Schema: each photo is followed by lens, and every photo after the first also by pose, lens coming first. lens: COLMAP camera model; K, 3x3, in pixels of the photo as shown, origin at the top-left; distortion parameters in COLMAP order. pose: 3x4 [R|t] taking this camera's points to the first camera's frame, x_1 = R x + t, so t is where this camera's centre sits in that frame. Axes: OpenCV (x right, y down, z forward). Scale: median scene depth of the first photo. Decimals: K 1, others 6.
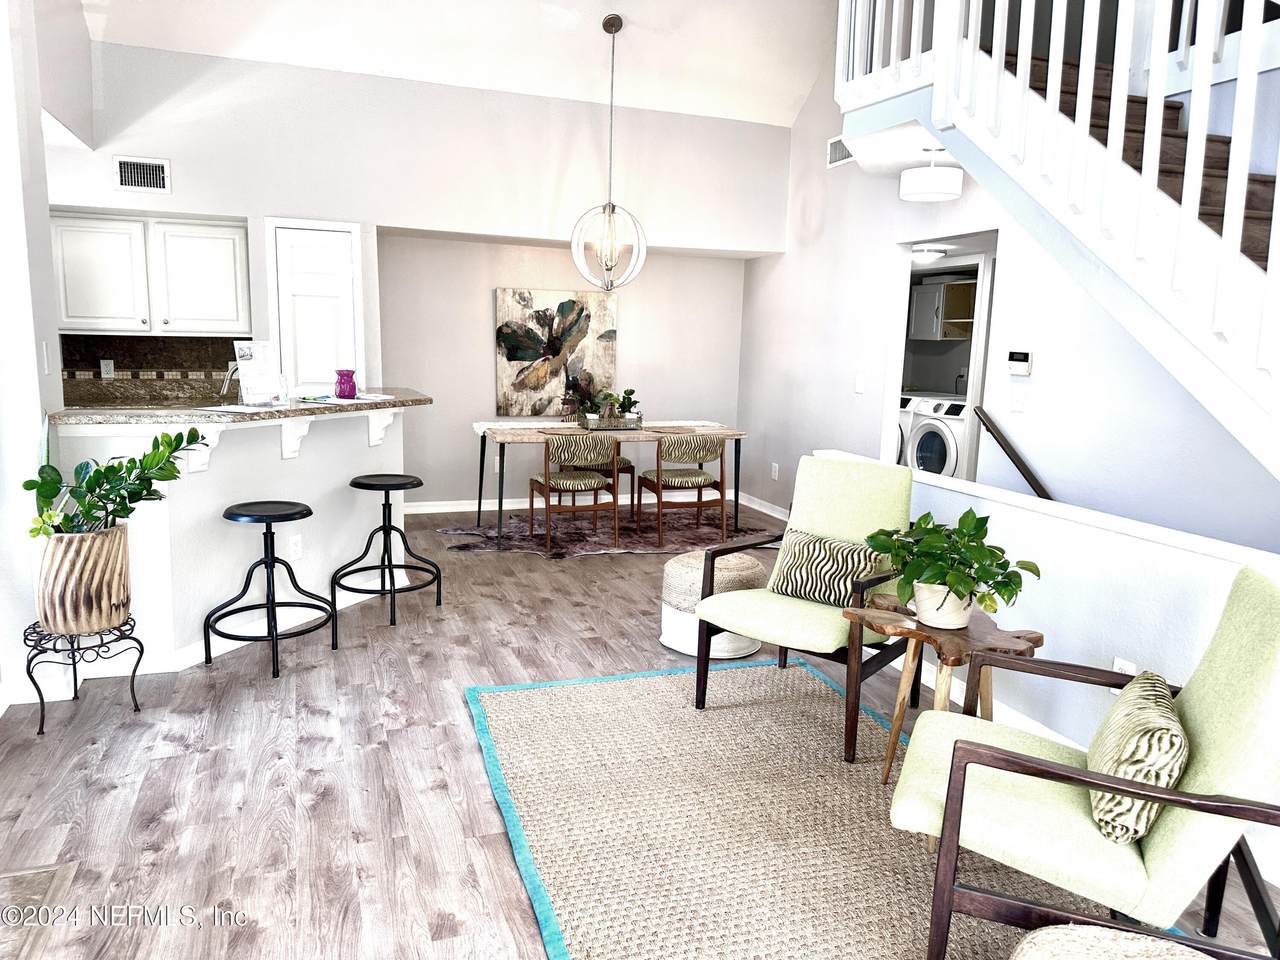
lens RADIAL K [[900.6, 0, 641.1], [0, 900.6, 479.7], [0, 0, 1]] dist [0.007058, 0.000374]
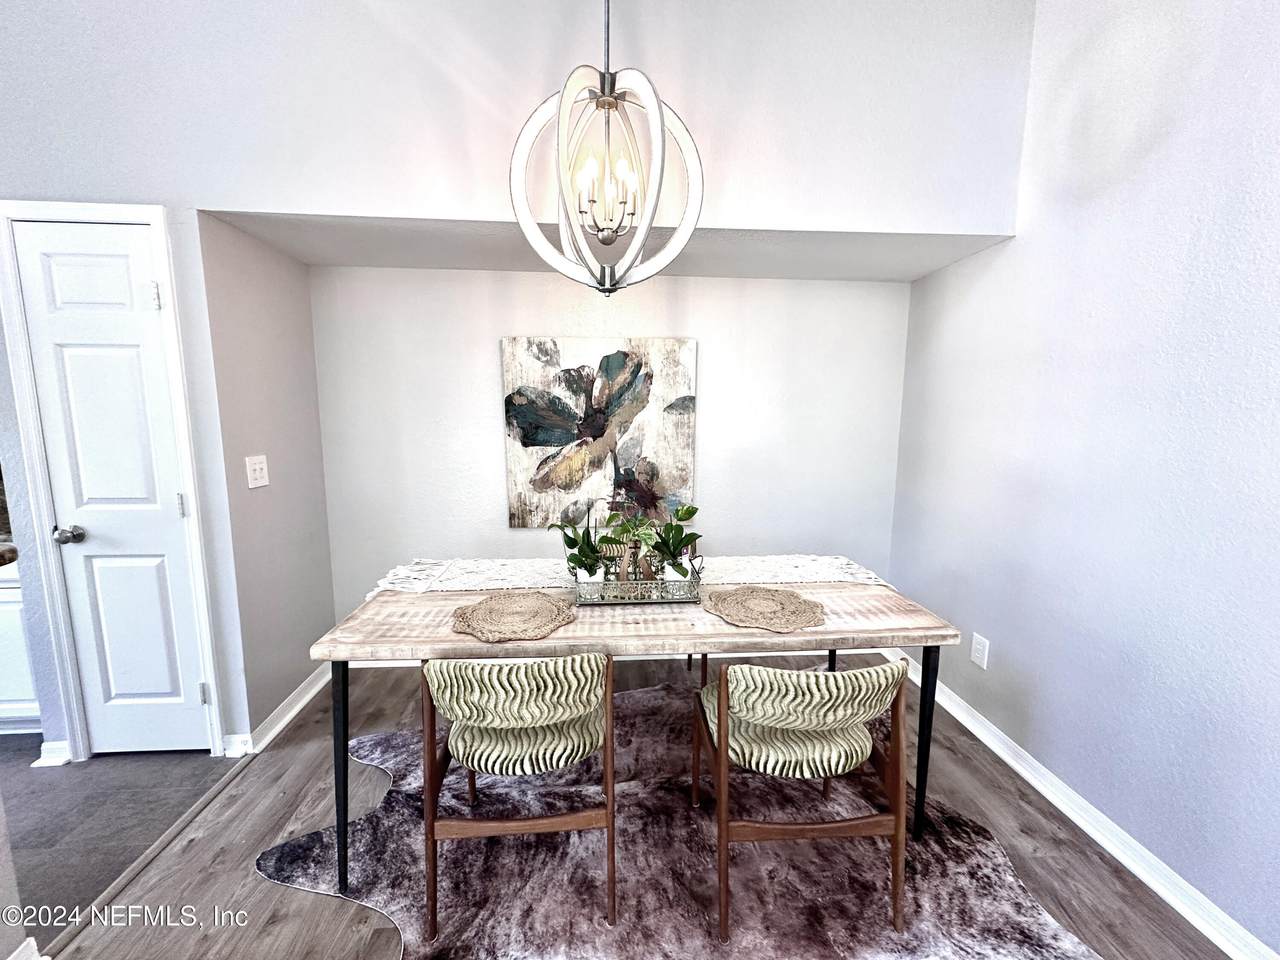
lens RADIAL K [[511.7, 0, 633.5], [0, 511.7, 475.6], [0, 0, 1]] dist [0.001368, 0.000139]
pose [[0.955143, 0.018001, -0.295597, 0.040628], [-0.025436, 0.999449, -0.021326, -0.103115], [0.295050, 0.027889, 0.955075, 0.656276]]
